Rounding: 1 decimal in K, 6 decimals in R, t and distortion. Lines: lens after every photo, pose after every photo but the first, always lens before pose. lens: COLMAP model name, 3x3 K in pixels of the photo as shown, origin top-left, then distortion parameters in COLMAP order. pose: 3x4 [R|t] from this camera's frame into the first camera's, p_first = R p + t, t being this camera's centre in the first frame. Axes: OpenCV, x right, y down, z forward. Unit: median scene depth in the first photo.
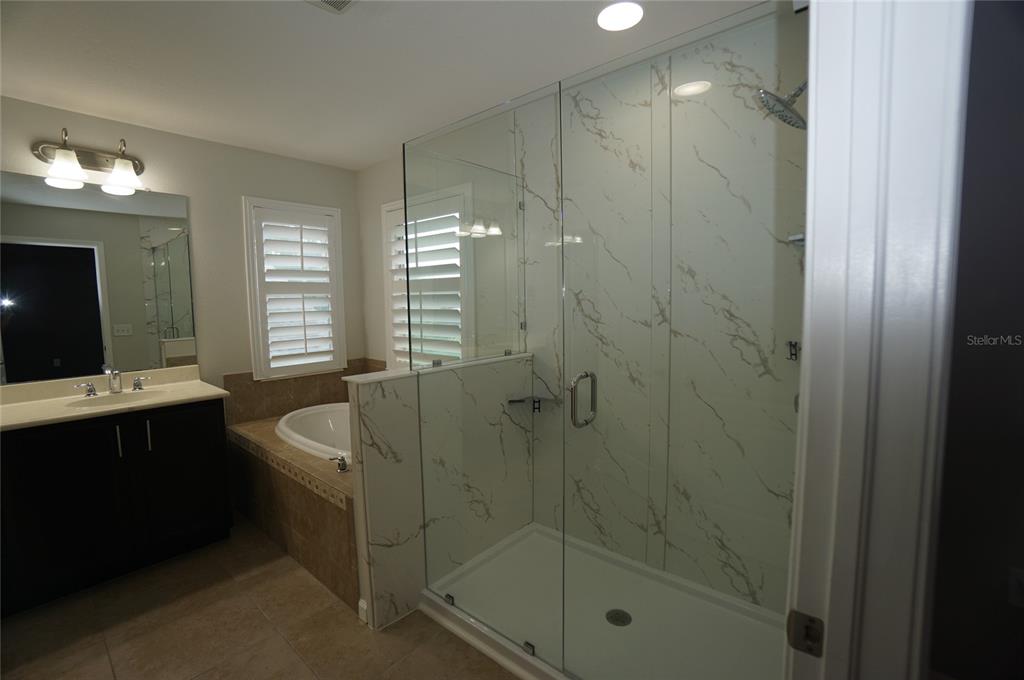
lens RADIAL K [[450.7, 0, 509.3], [0, 450.7, 338.0], [0, 0, 1]] dist [-0.062509, 0.021622]
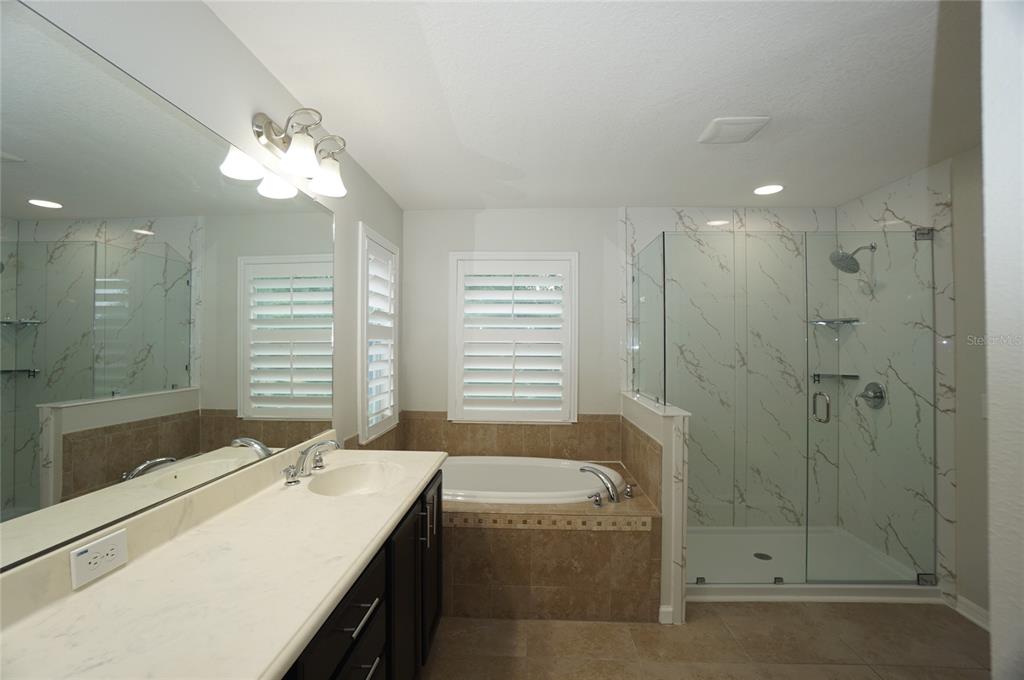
lens RADIAL K [[450.7, 0, 509.3], [0, 450.7, 338.0], [0, 0, 1]] dist [-0.062509, 0.021622]
pose [[0.784102, 0.026628, 0.620060, -1.160606], [0.039041, 0.994984, -0.092099, -0.016105], [-0.619402, 0.096423, 0.779130, 0.231801]]
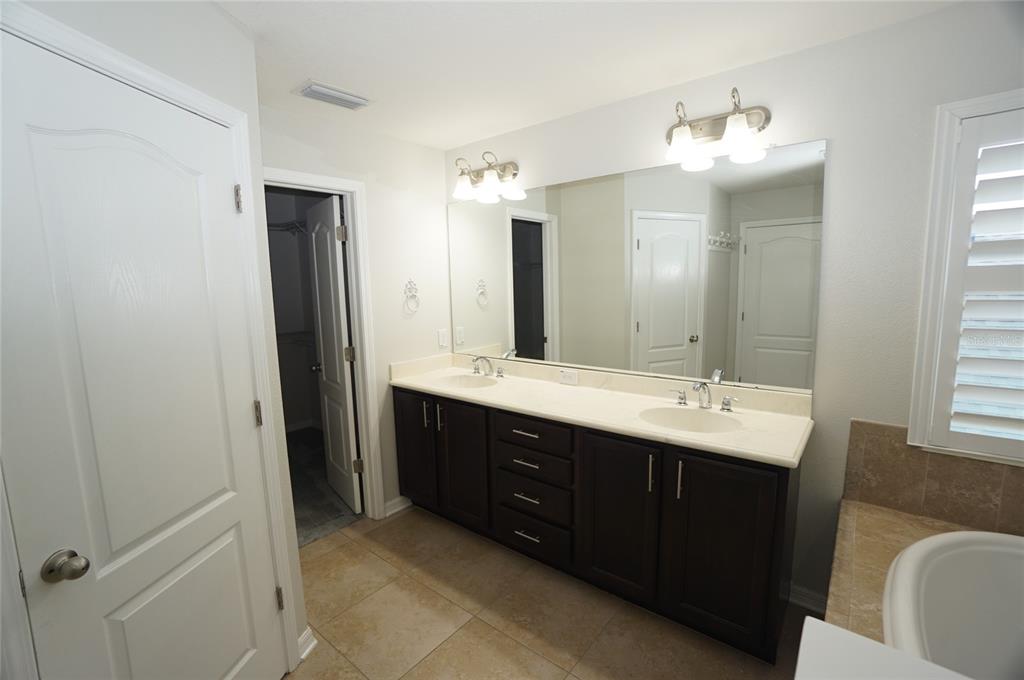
lens RADIAL K [[450.7, 0, 509.3], [0, 450.7, 338.0], [0, 0, 1]] dist [-0.062509, 0.021622]
pose [[0.033986, 0.140805, -0.989454, -0.084241], [-0.061192, 0.988462, 0.138562, -0.110849], [0.997547, 0.055837, 0.042210, 0.610102]]
